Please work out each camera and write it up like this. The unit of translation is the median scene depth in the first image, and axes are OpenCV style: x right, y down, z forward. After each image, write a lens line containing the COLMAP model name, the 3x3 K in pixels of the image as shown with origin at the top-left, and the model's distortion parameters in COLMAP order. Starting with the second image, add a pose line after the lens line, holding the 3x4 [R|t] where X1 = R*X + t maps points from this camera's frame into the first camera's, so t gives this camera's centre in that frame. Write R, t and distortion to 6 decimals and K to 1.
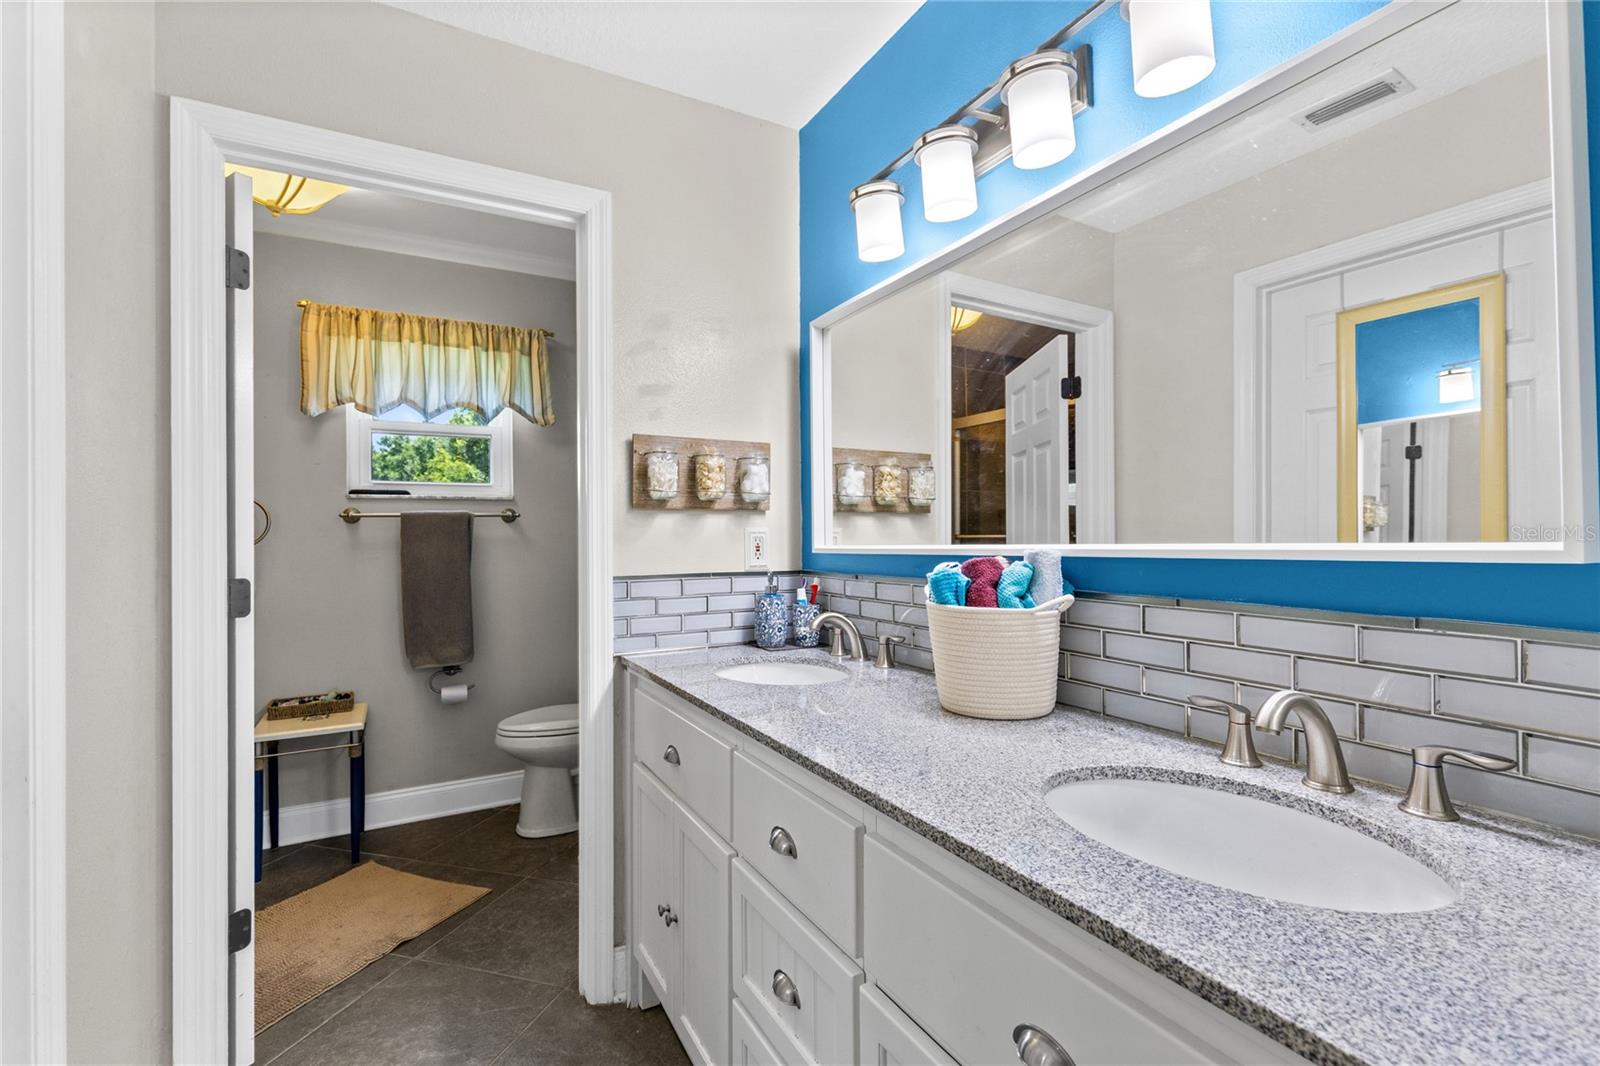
lens RADIAL K [[718.4, 0, 798.8], [0, 718.4, 533.2], [0, 0, 1]] dist [0.003250, 0.000052]
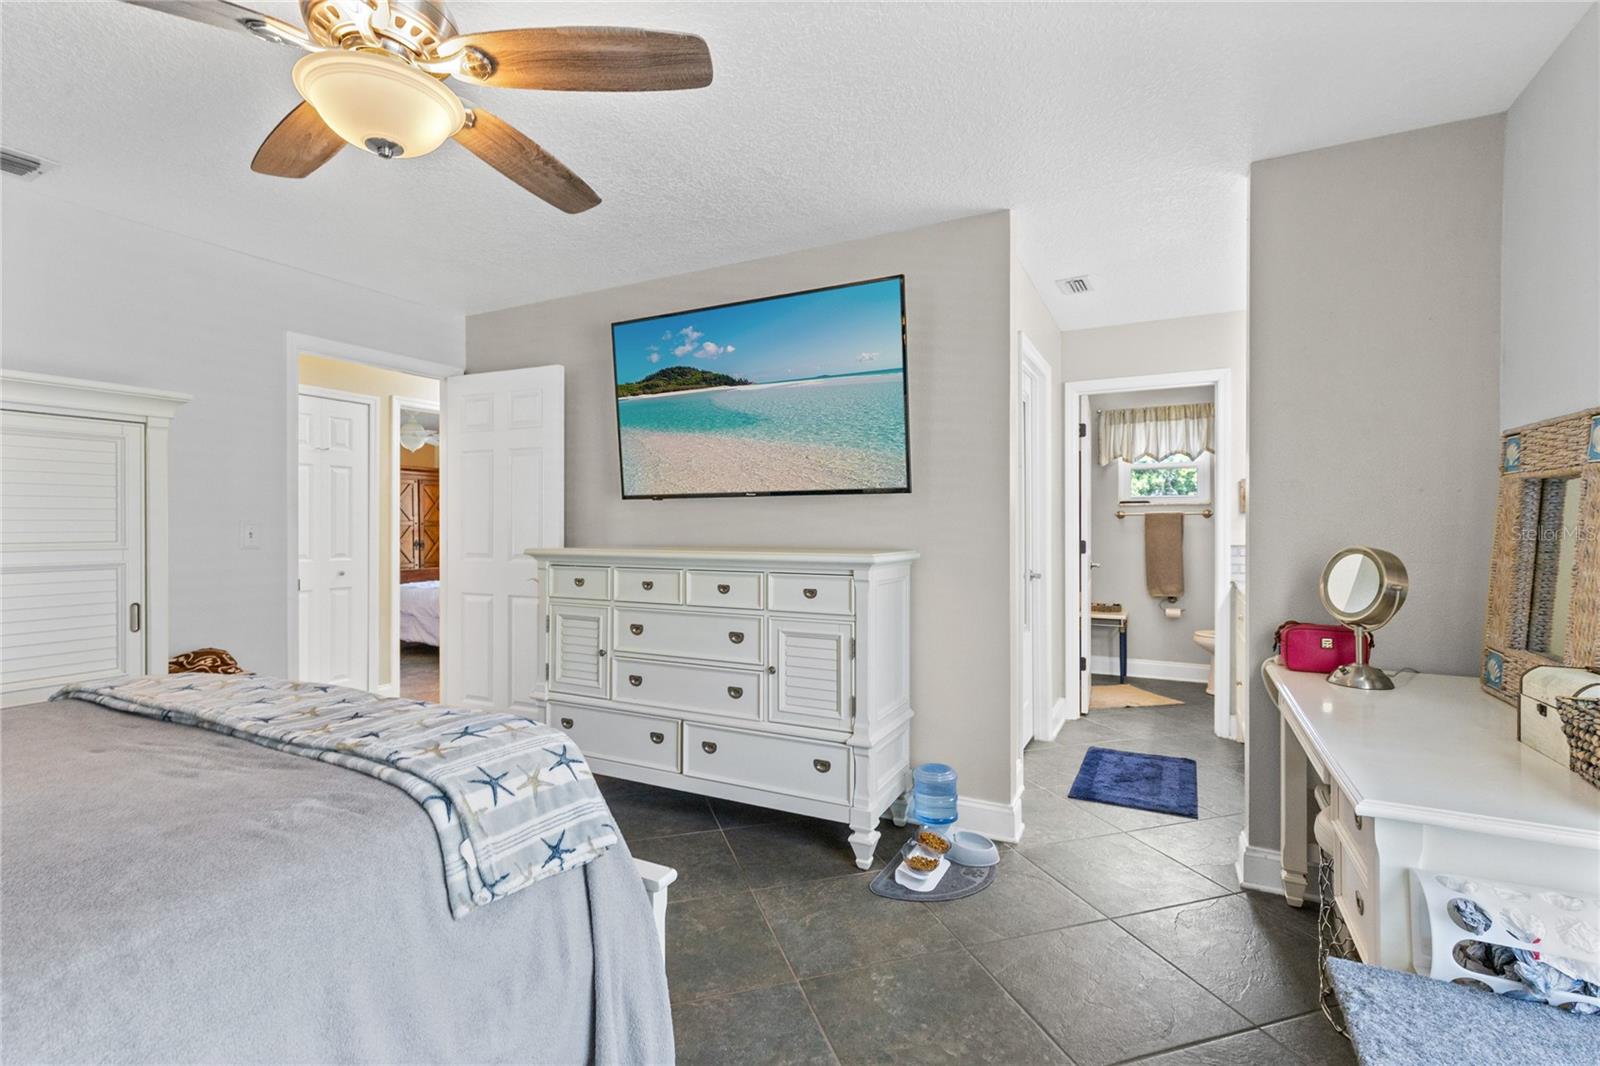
lens RADIAL K [[719.2, 0, 803.4], [0, 719.2, 523.1], [0, 0, 1]] dist [0.013074, -0.000092]
pose [[0.559751, 0.003663, -0.828653, 0.508818], [-0.001162, 0.999993, 0.003635, -0.007551], [0.828660, -0.001071, 0.559751, -0.794336]]
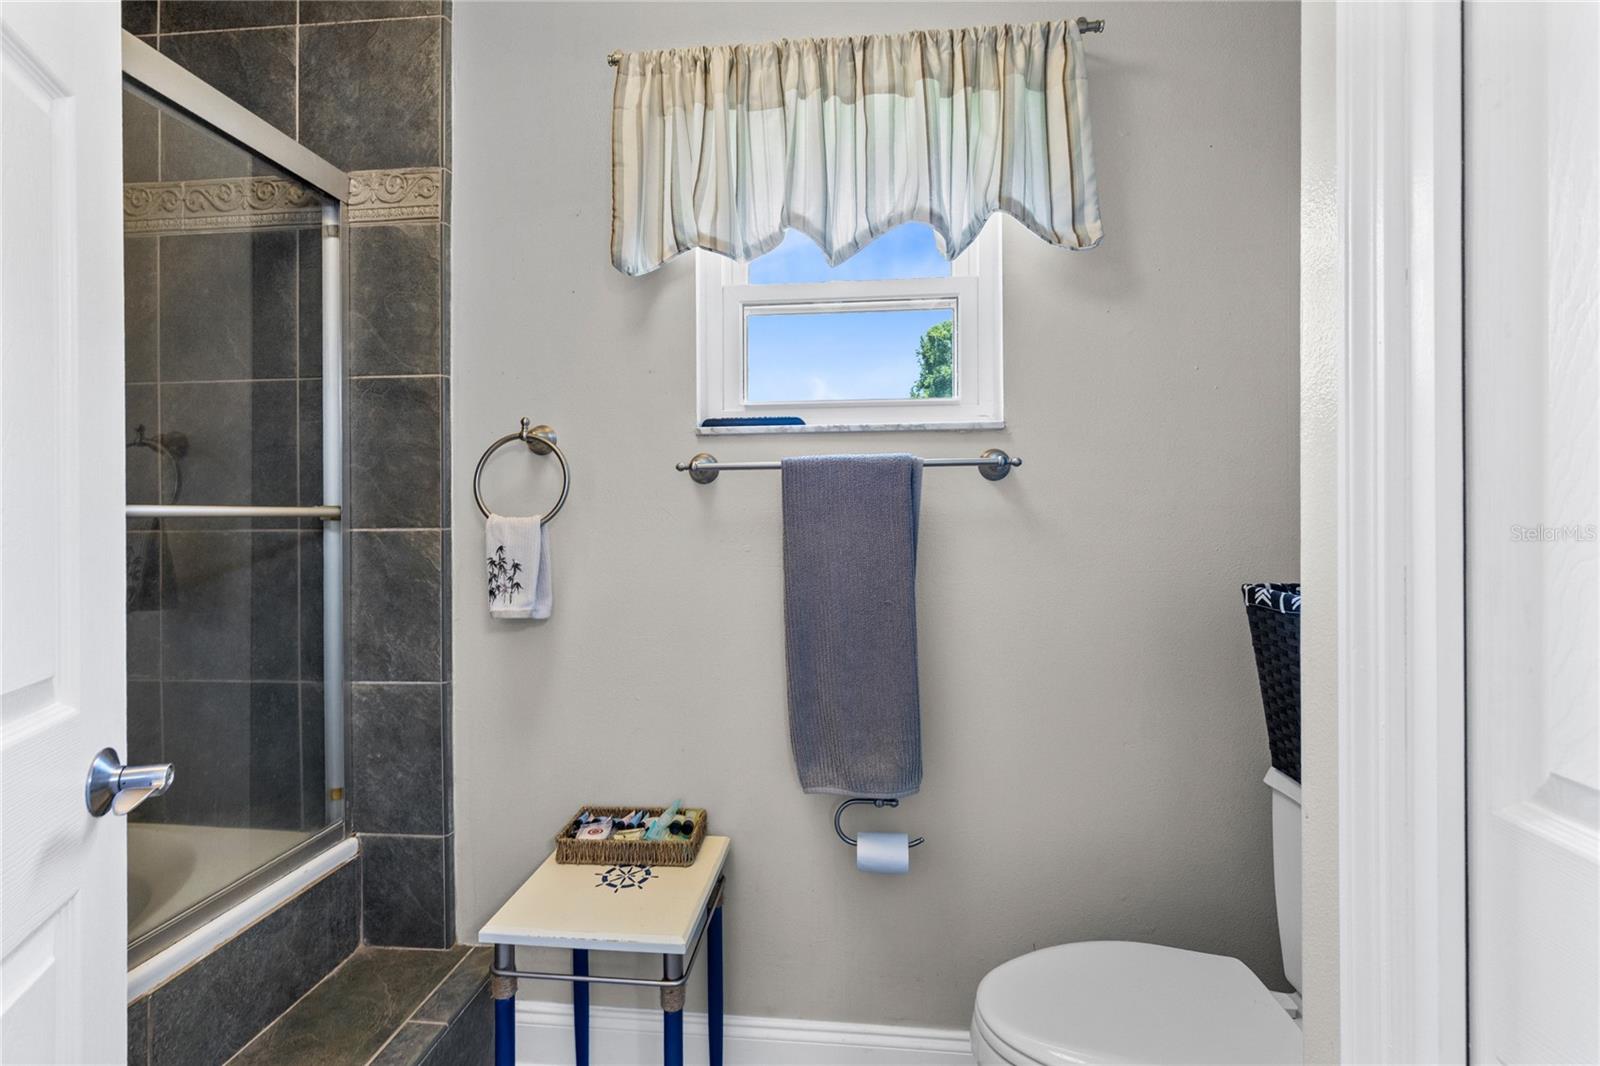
lens RADIAL K [[703.4, 0, 801.7], [0, 703.4, 505.0], [0, 0, 1]] dist [0.017062, -0.000001]
pose [[0.826846, 0.005312, -0.562403, -0.272882], [0.000699, 0.999945, 0.010473, -0.003198], [0.562428, -0.009053, 0.826797, 0.607124]]
